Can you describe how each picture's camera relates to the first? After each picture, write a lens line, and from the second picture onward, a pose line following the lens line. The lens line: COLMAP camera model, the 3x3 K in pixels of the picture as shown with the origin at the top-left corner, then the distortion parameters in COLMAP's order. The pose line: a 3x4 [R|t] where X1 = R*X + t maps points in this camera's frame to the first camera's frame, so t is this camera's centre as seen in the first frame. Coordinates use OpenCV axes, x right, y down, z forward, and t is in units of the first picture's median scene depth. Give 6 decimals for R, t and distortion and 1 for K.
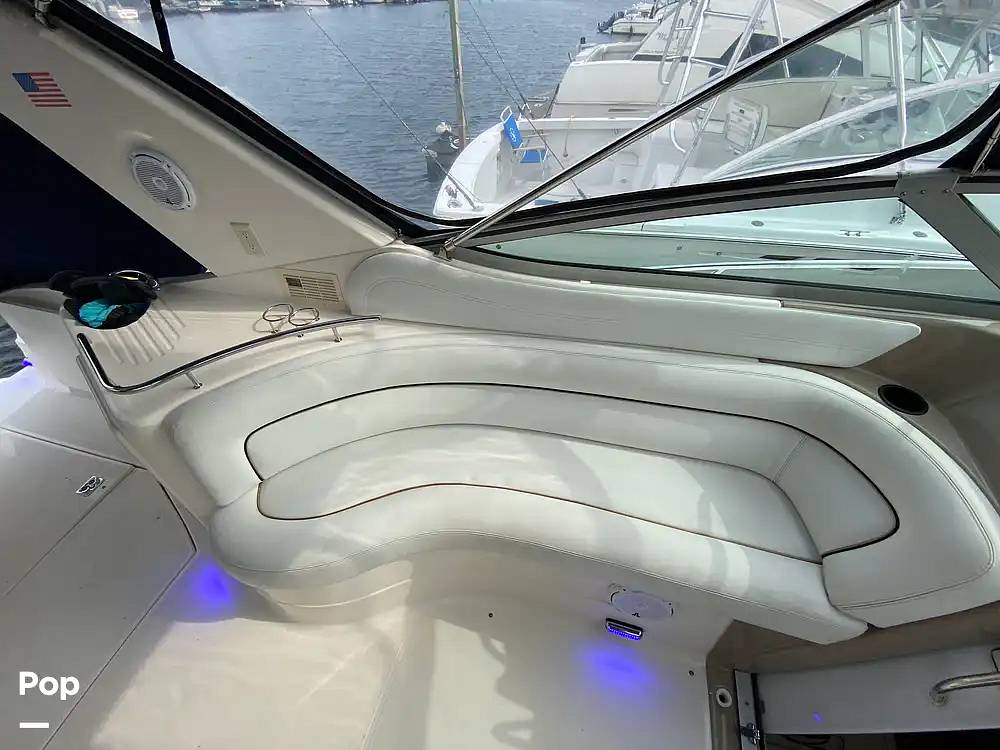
lens RADIAL K [[413.7, 0, 500.0], [0, 413.7, 375.0], [0, 0, 1]] dist [-0.000926, -0.000077]
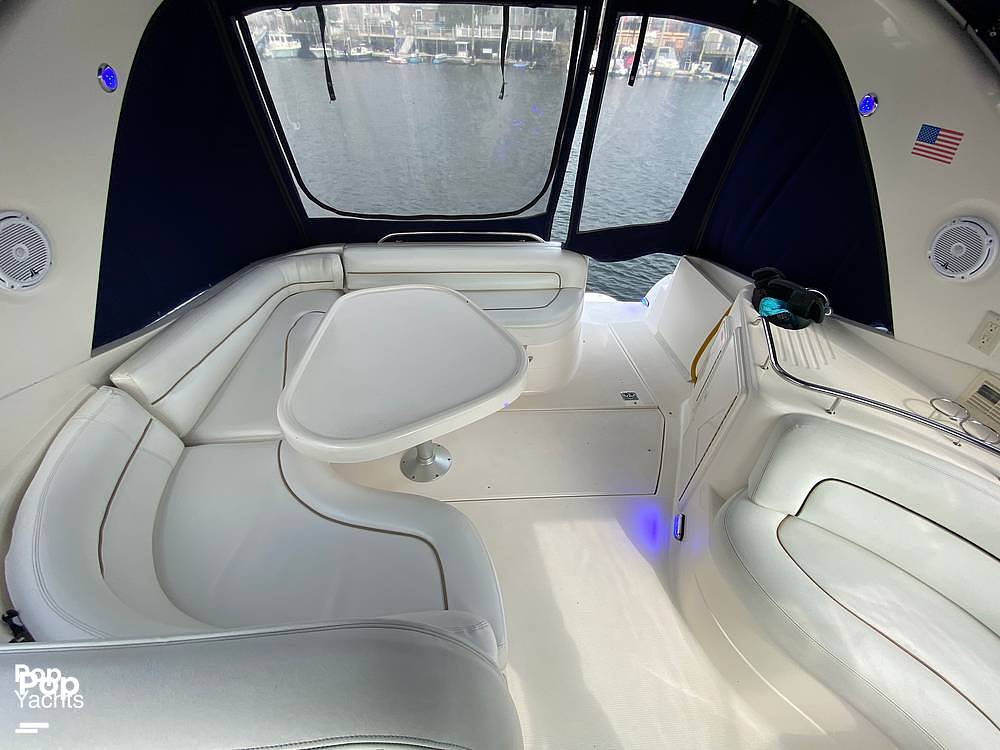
lens RADIAL K [[414.1, 0, 500.0], [0, 414.1, 375.0], [0, 0, 1]] dist [-0.017413, -0.000056]
pose [[0.350344, 0.597324, -0.721432, -0.290416], [-0.673884, 0.695699, 0.248764, 0.236459], [0.650492, 0.399008, 0.646261, -0.224716]]
